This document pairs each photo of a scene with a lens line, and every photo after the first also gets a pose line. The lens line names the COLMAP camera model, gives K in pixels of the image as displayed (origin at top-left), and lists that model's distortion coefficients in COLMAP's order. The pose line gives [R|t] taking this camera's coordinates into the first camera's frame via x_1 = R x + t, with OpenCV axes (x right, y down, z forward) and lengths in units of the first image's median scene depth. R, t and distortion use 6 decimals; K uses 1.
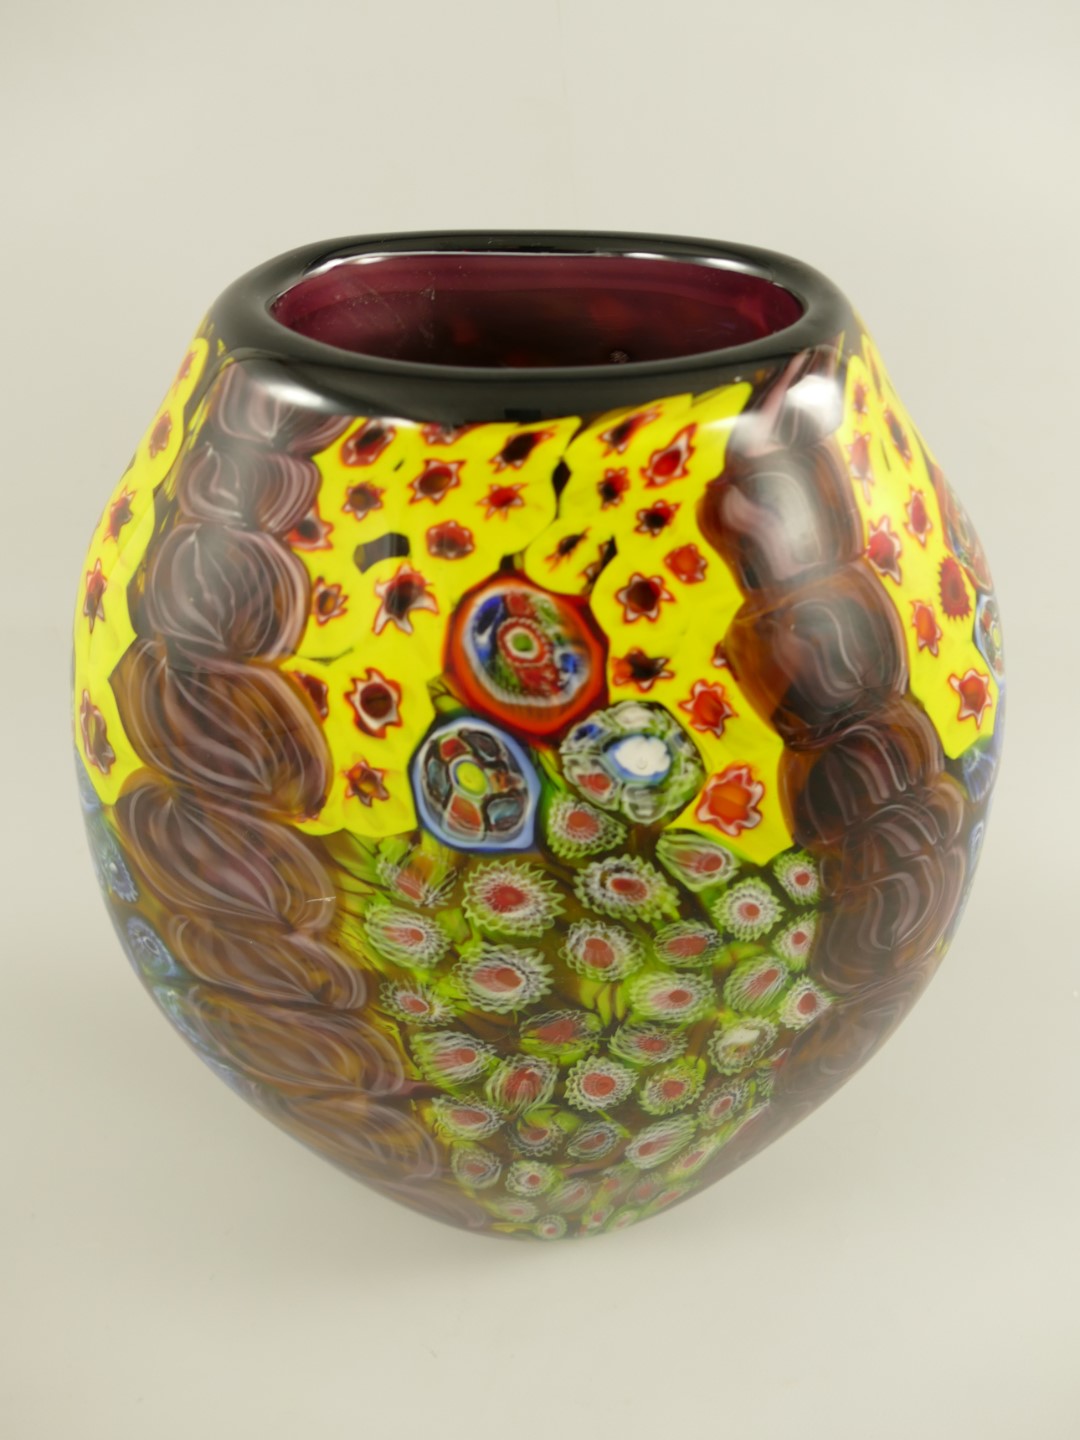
lens RADIAL K [[1153.7, 0, 540.0], [0, 1153.7, 720.0], [0, 0, 1]] dist [0.001409, 0.004101]
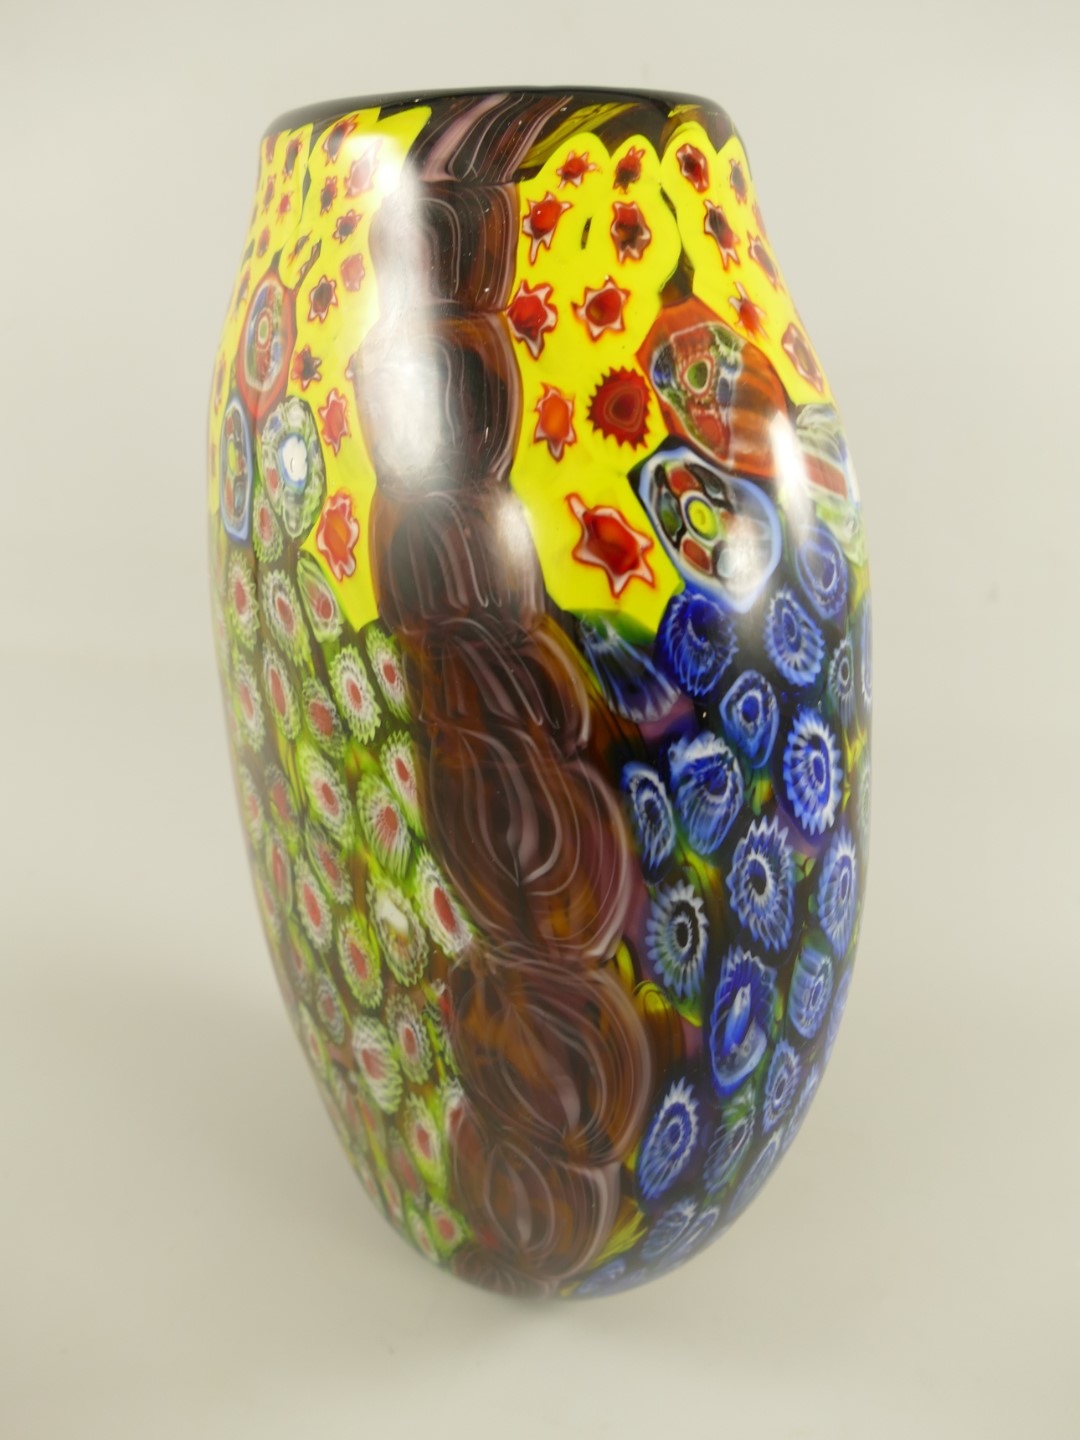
lens RADIAL K [[1153.7, 0, 540.0], [0, 1153.7, 720.0], [0, 0, 1]] dist [0.001409, 0.004101]
pose [[0.574367, 0.327295, -0.750320, 1.100830], [-0.535903, 0.843213, -0.042417, 0.159137], [0.618797, 0.426461, 0.659712, 0.537409]]
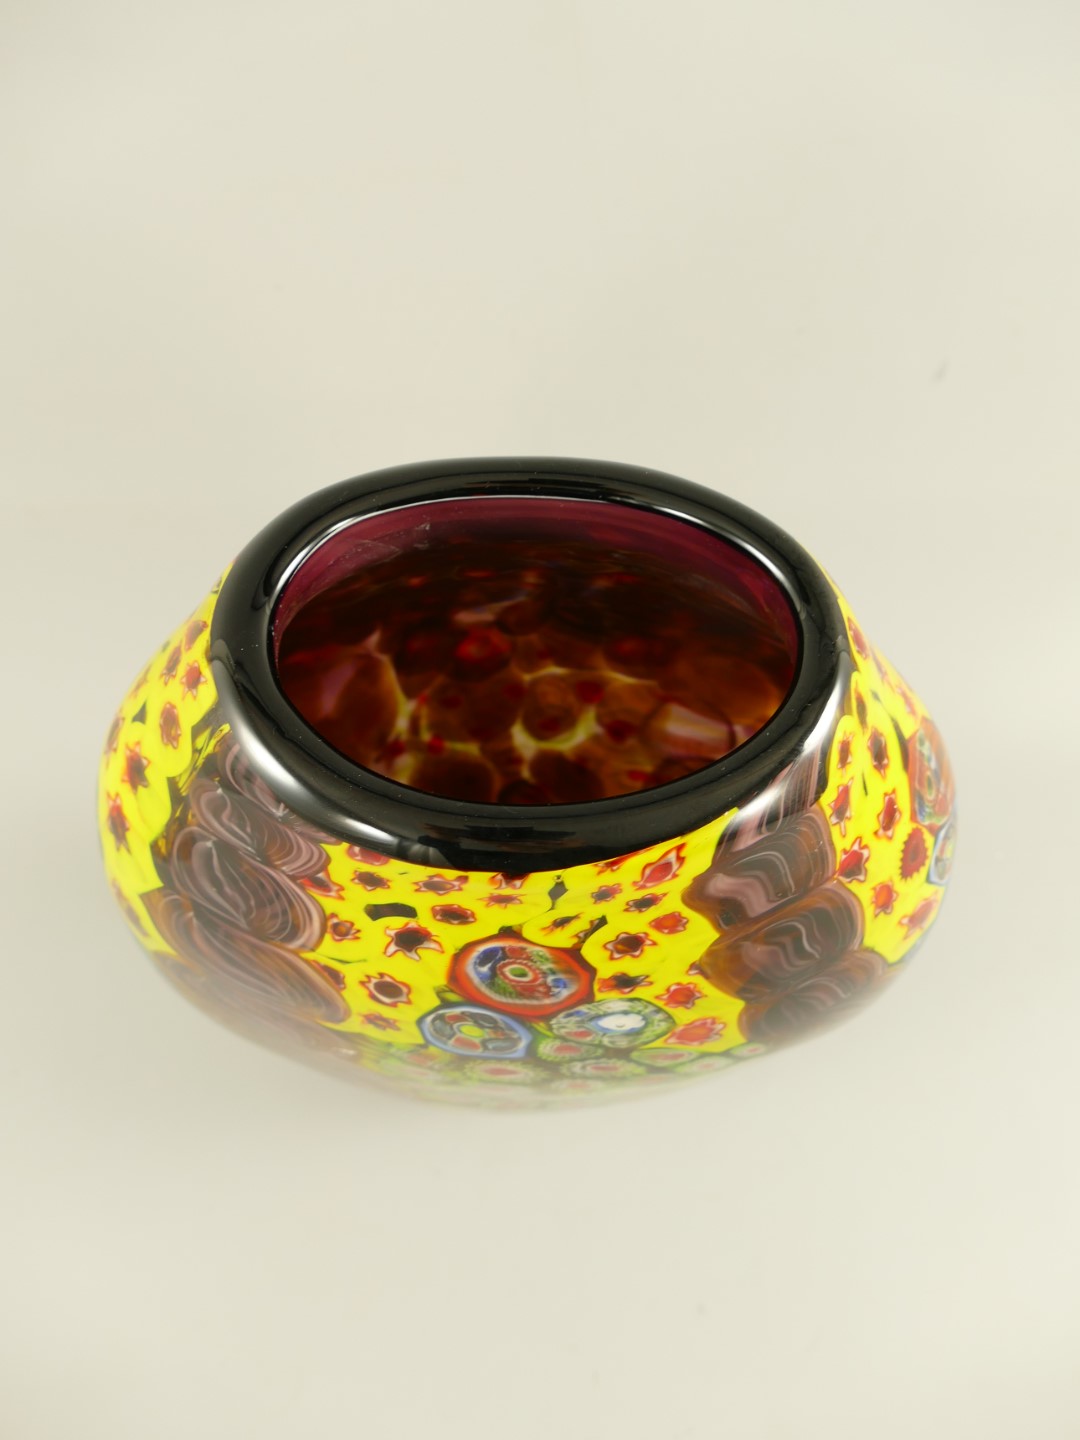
lens RADIAL K [[1131.2, 0, 540.0], [0, 1131.2, 720.0], [0, 0, 1]] dist [-0.002006, 0.000602]
pose [[0.999707, 0.010146, 0.021977, -0.020259], [-0.017943, 0.920026, 0.391446, -0.684541], [-0.016247, -0.391726, 0.919939, 0.082094]]
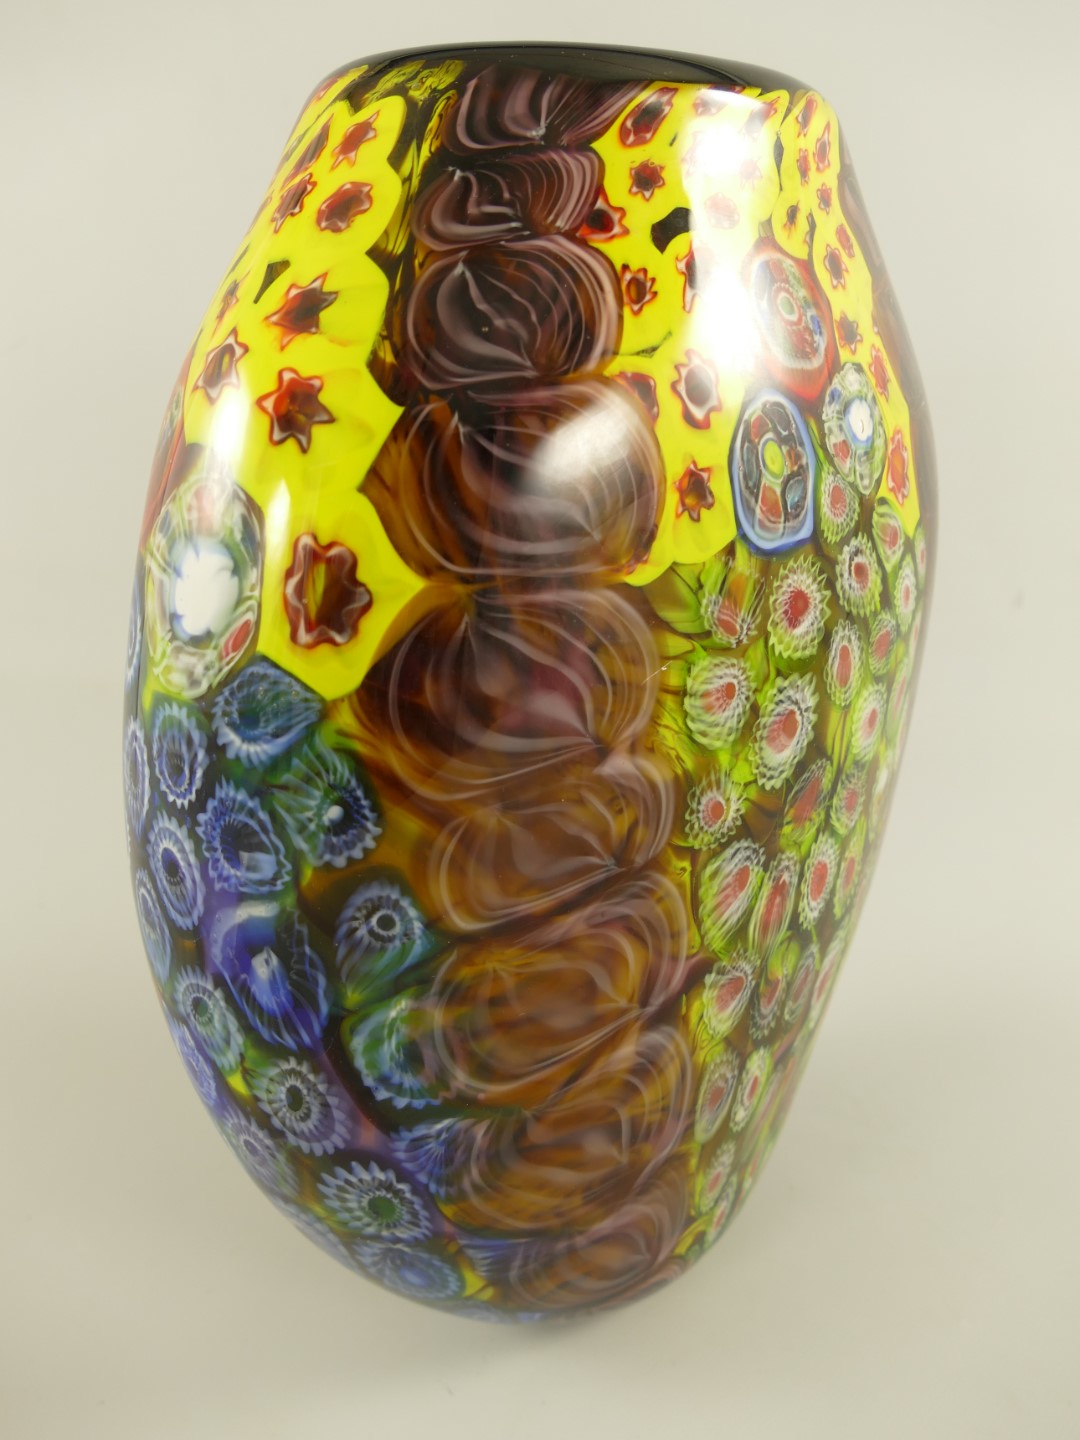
lens RADIAL K [[1091.0, 0, 540.0], [0, 1091.0, 720.0], [0, 0, 1]] dist [0.041745, -0.000959]
pose [[0.723234, -0.255448, 0.641622, -0.904910], [0.462278, 0.869298, -0.174986, 0.330327], [-0.513061, 0.423163, 0.746794, 0.480819]]
